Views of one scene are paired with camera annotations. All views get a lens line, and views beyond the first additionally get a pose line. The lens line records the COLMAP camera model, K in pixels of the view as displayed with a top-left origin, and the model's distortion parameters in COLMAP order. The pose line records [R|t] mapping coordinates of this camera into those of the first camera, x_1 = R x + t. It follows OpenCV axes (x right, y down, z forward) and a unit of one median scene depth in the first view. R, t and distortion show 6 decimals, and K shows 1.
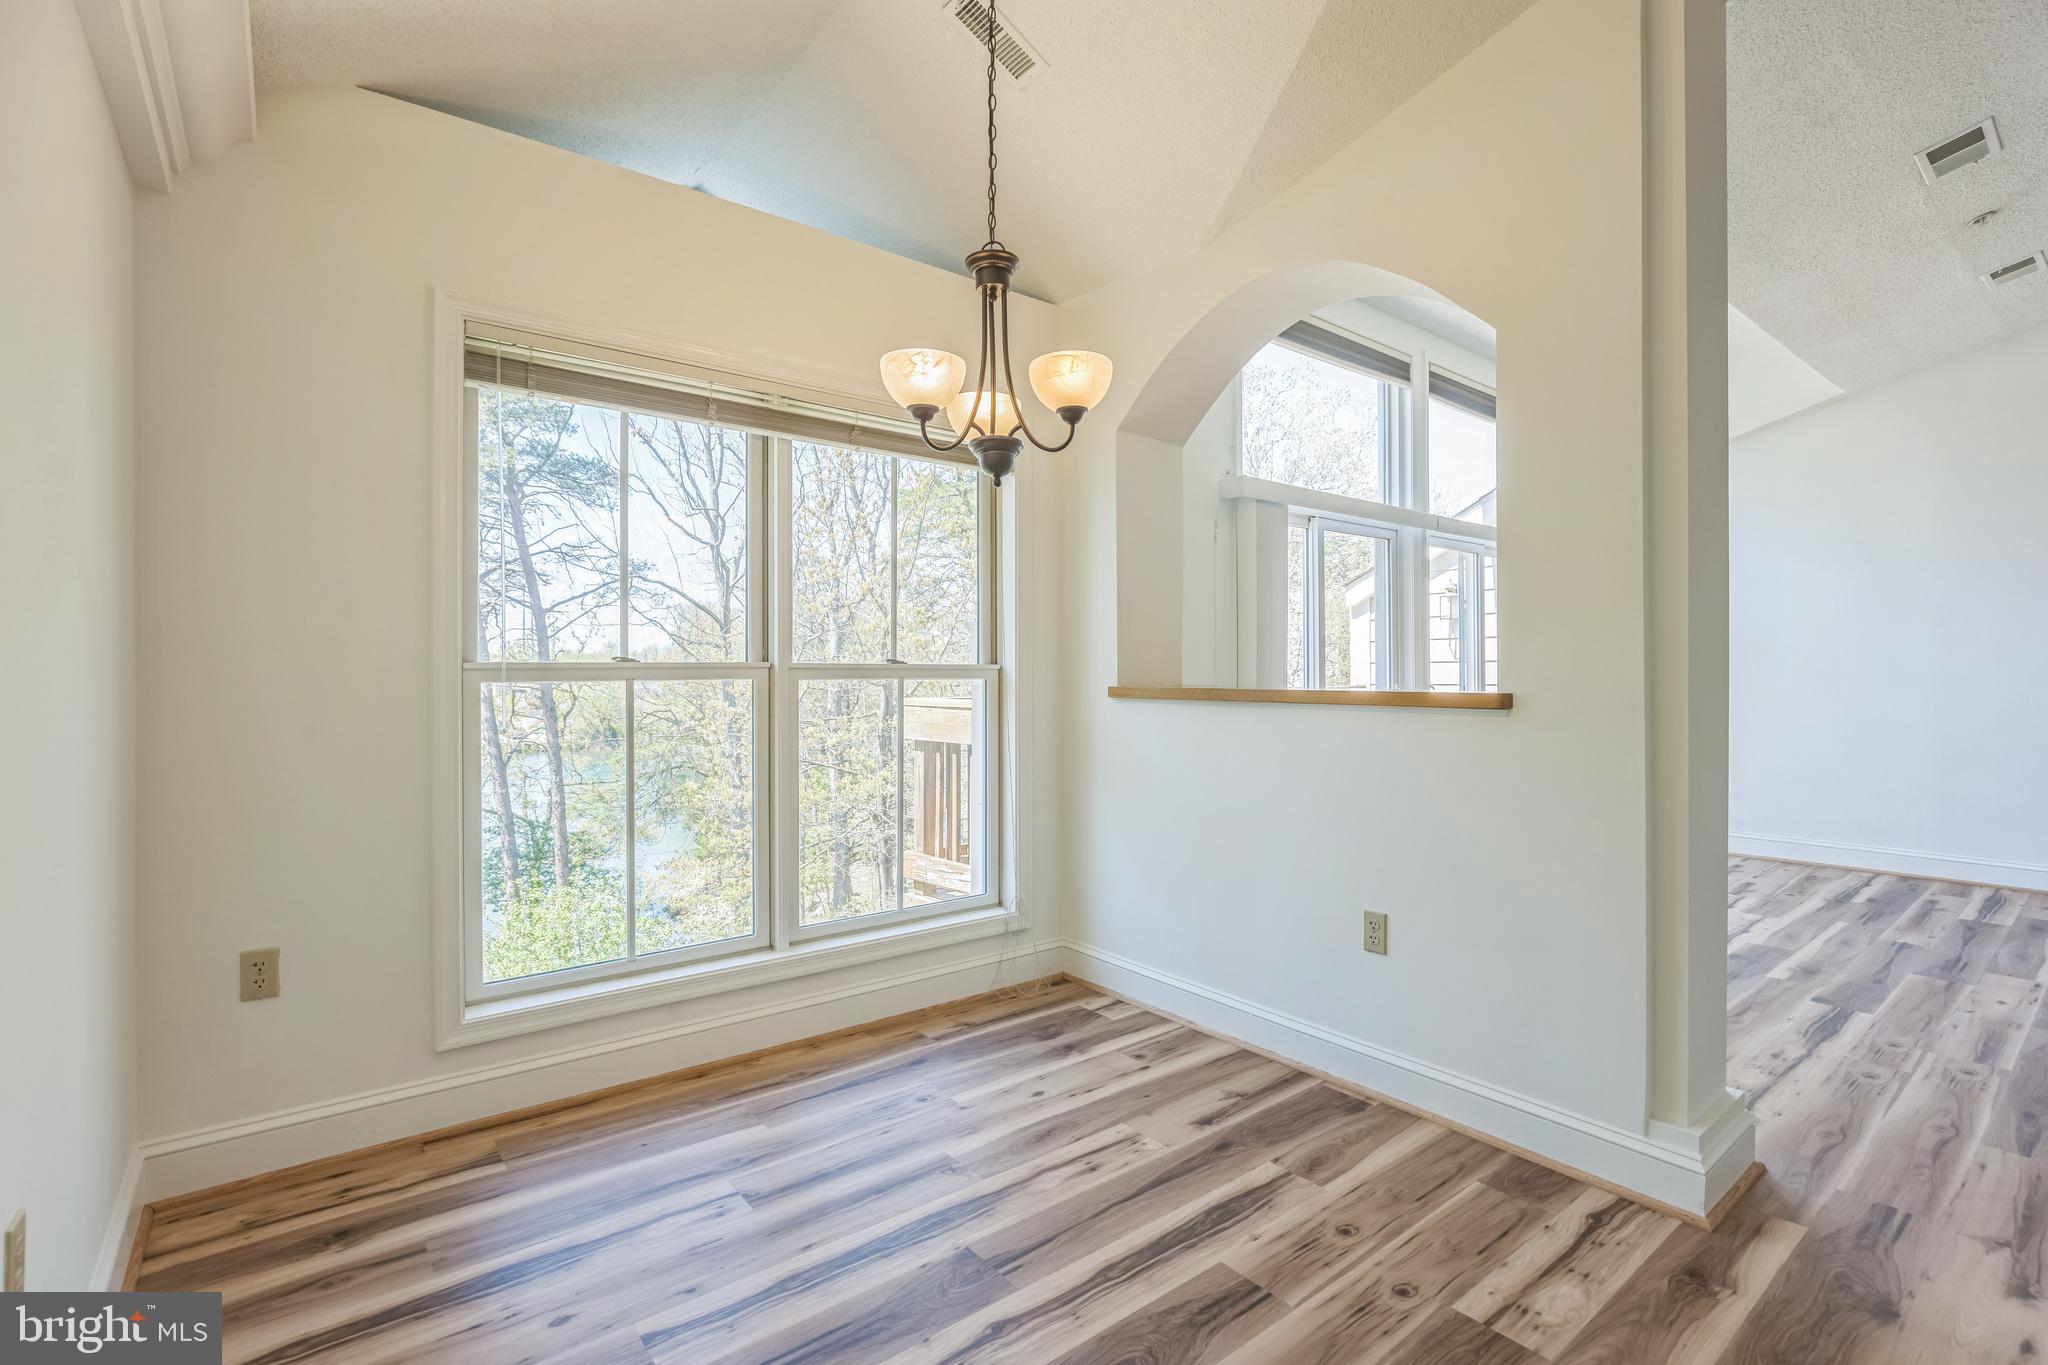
lens RADIAL K [[930.8, 0, 1028.8], [0, 930.8, 678.3], [0, 0, 1]] dist [-0.020632, 0.001283]
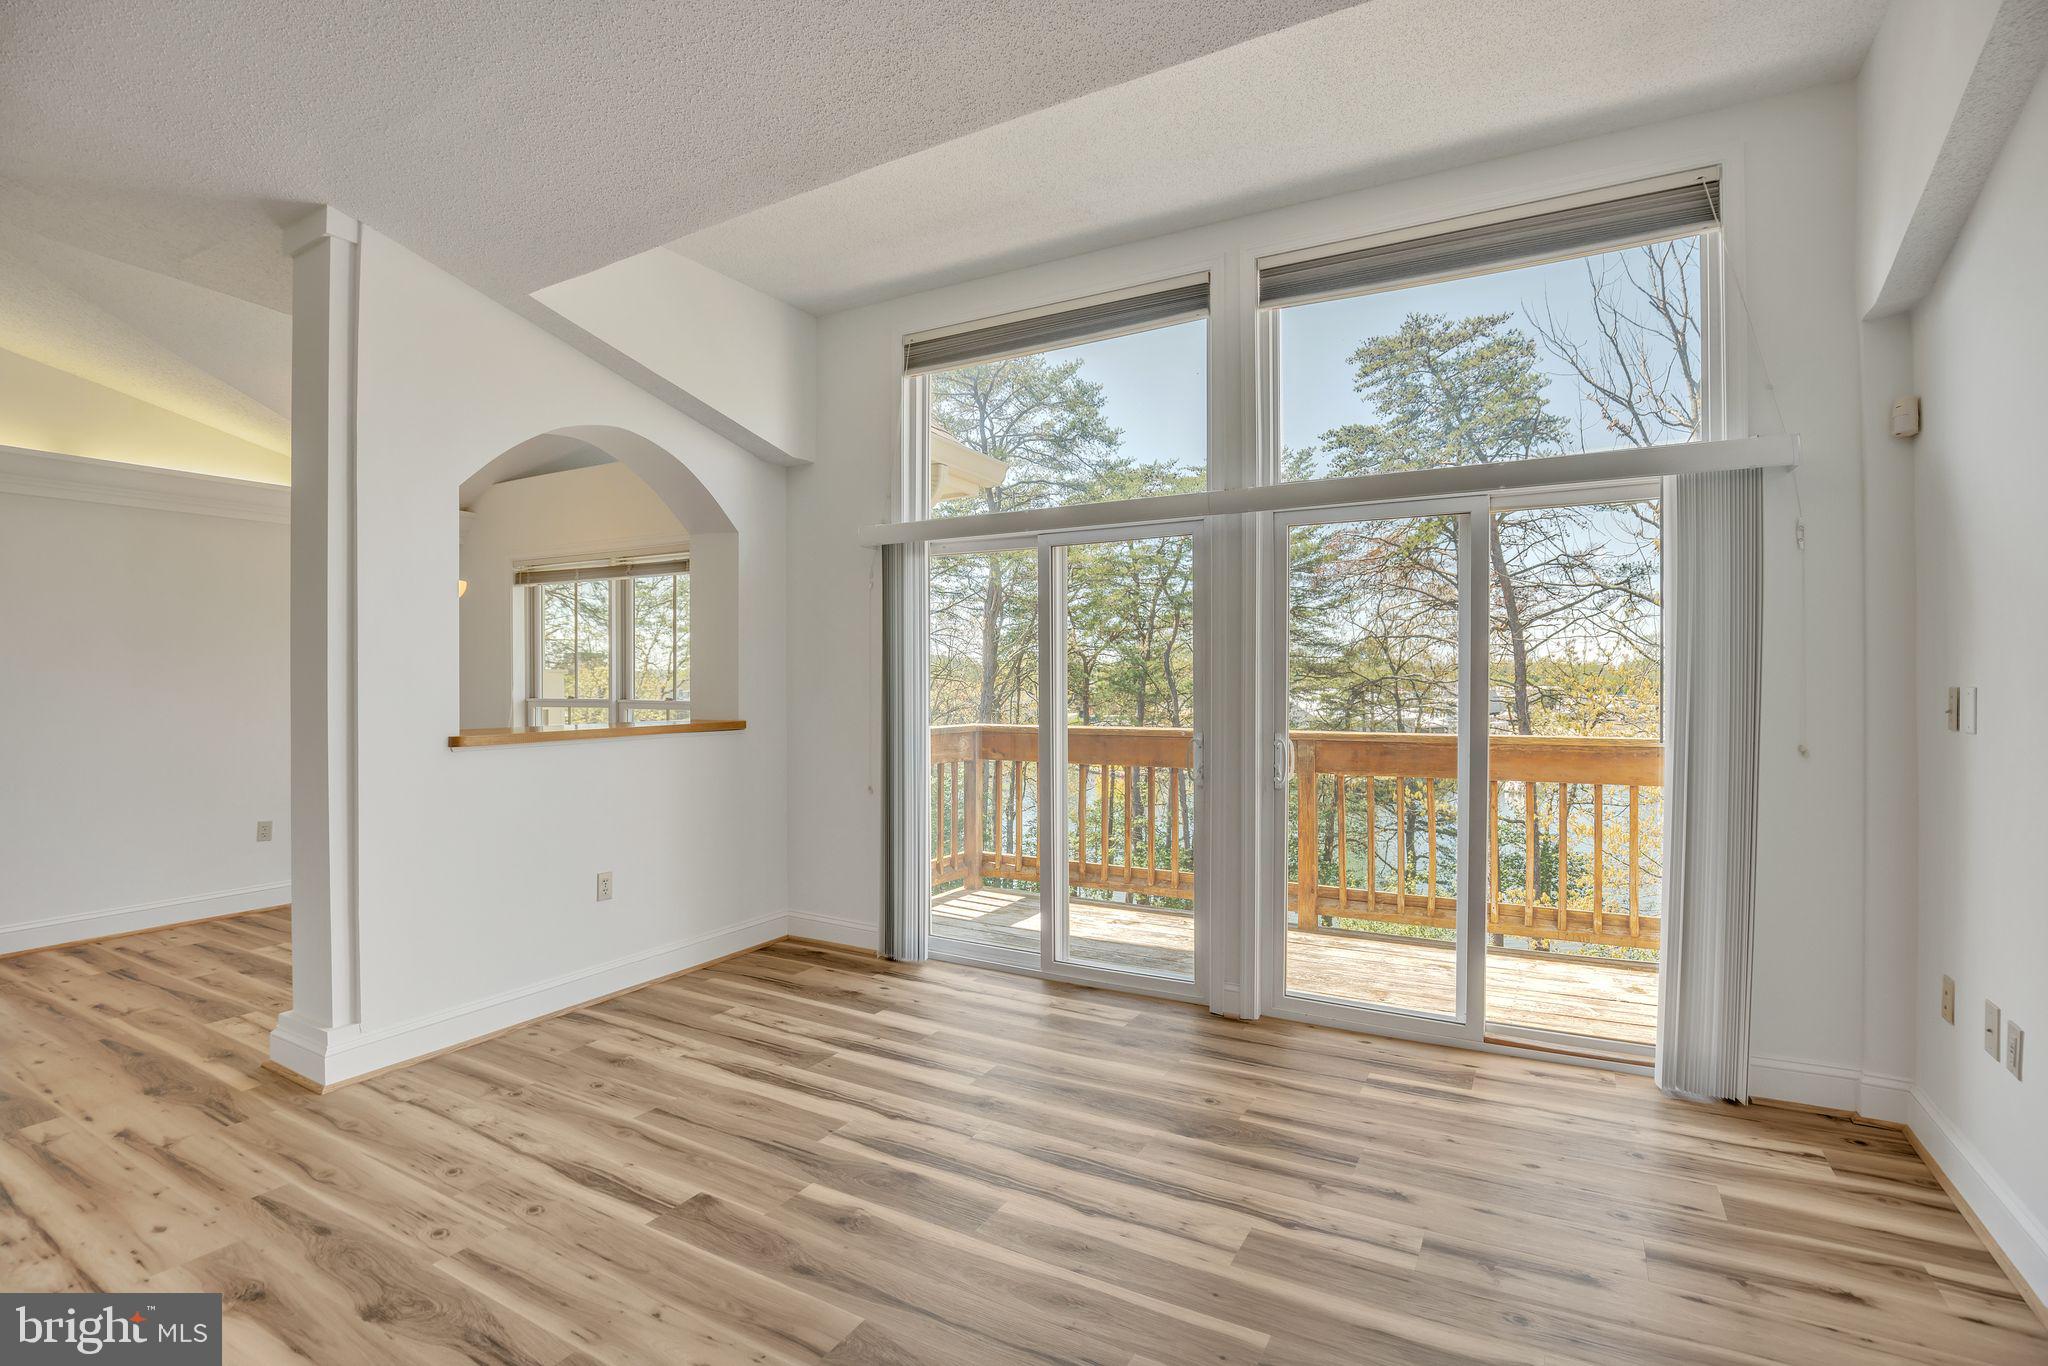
lens RADIAL K [[961.8, 0, 1034.7], [0, 961.8, 692.1], [0, 0, 1]] dist [-0.022129, 0.000212]
pose [[0.373534, 0.009125, -0.927572, 2.167757], [-0.003936, 0.999958, 0.008251, -0.068852], [0.927608, 0.000569, 0.373554, 1.262684]]
